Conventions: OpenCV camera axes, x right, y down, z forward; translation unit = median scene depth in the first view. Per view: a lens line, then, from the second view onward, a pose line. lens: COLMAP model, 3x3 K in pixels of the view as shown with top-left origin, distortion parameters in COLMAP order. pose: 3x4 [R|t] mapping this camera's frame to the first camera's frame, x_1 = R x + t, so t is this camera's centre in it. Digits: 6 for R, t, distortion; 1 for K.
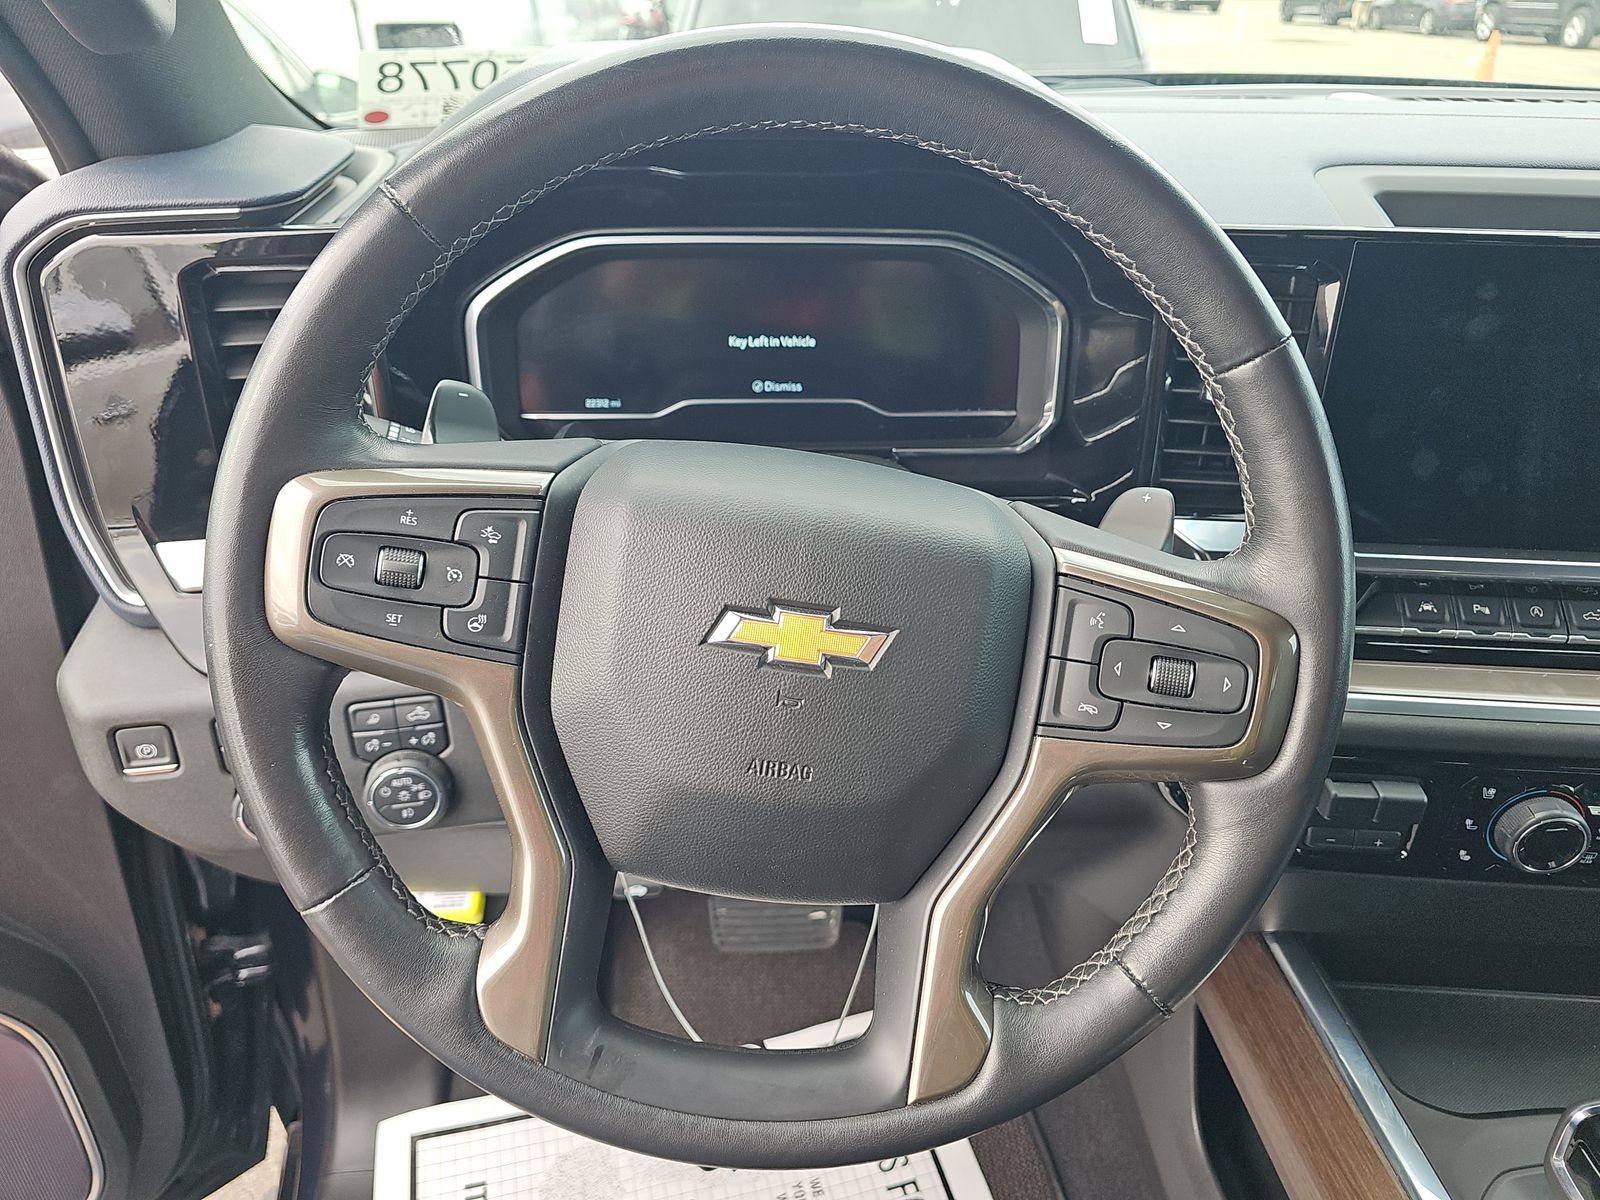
lens RADIAL K [[1028.4, 0, 800.0], [0, 1028.4, 600.0], [0, 0, 1]] dist [-0.030886, -0.001583]
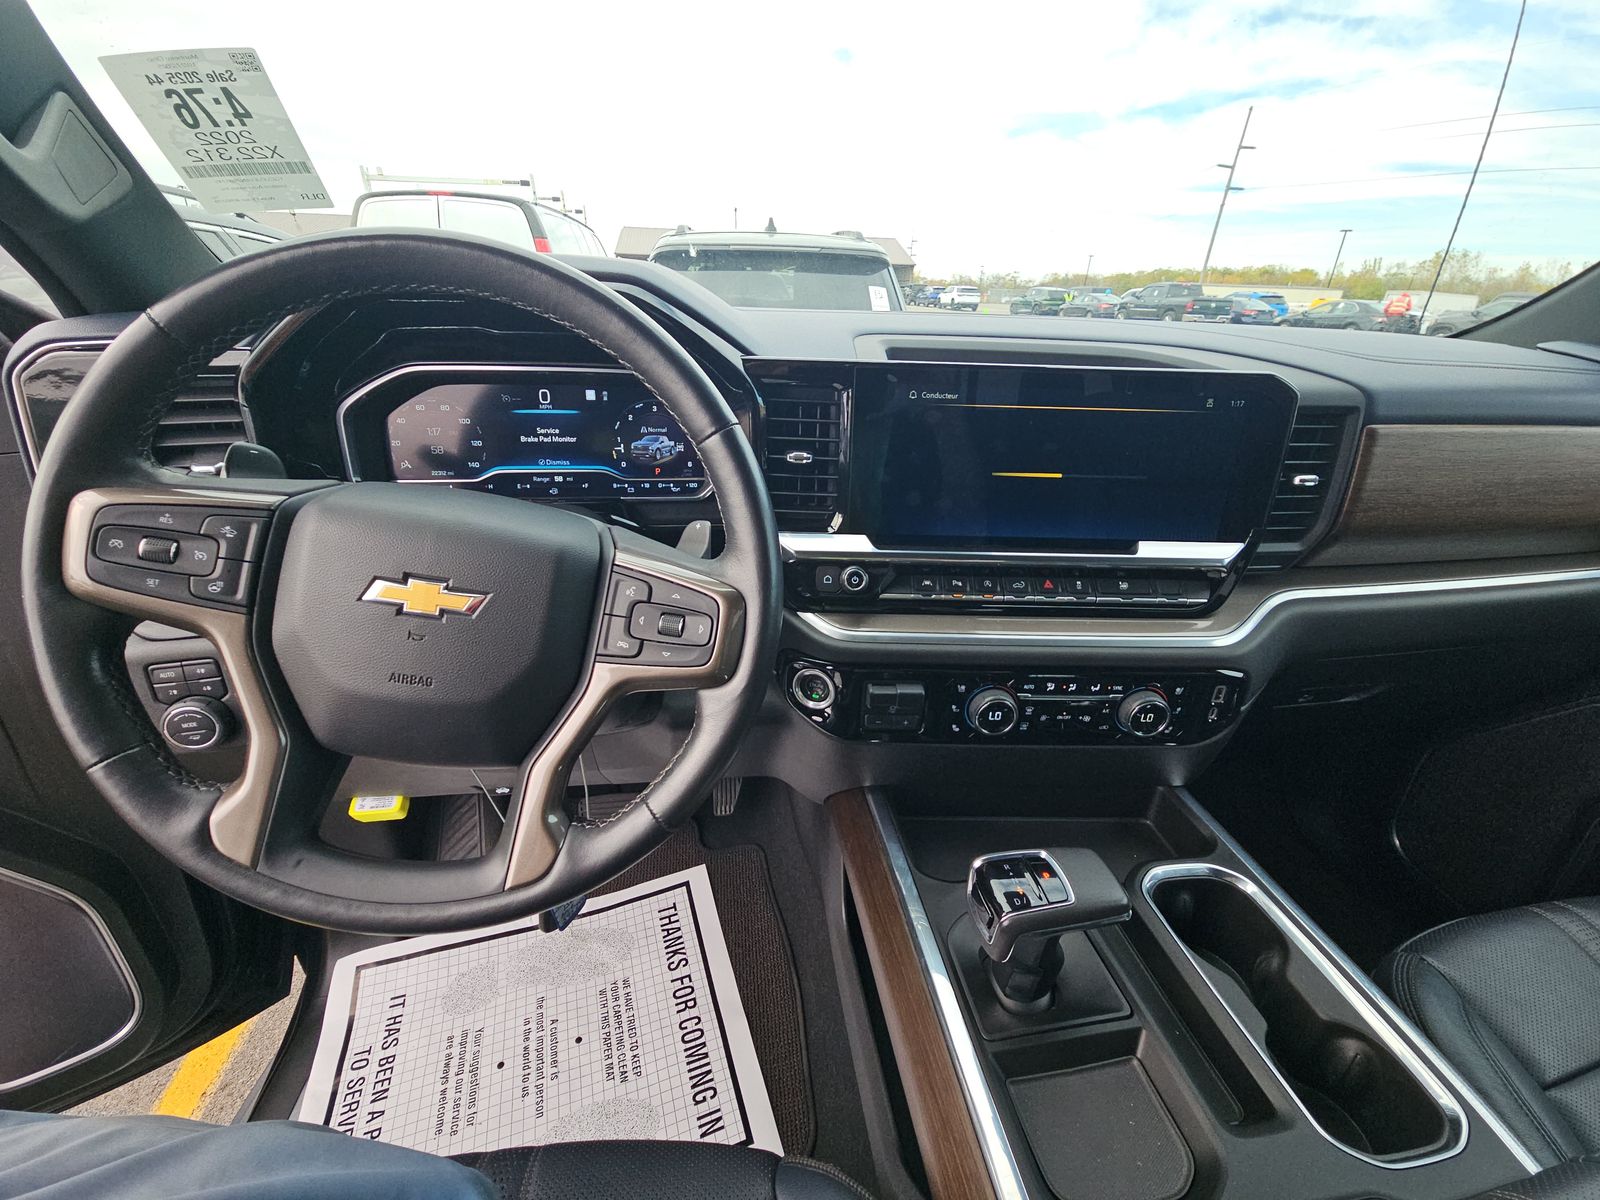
lens RADIAL K [[640.5, 0, 800.0], [0, 640.5, 600.0], [0, 0, 1]] dist [-0.025898, 0.000130]
pose [[0.989871, 0.009640, 0.141641, 0.422975], [-0.004283, 0.999266, -0.038080, 0.073127], [-0.141904, 0.037088, 0.989185, -0.072796]]
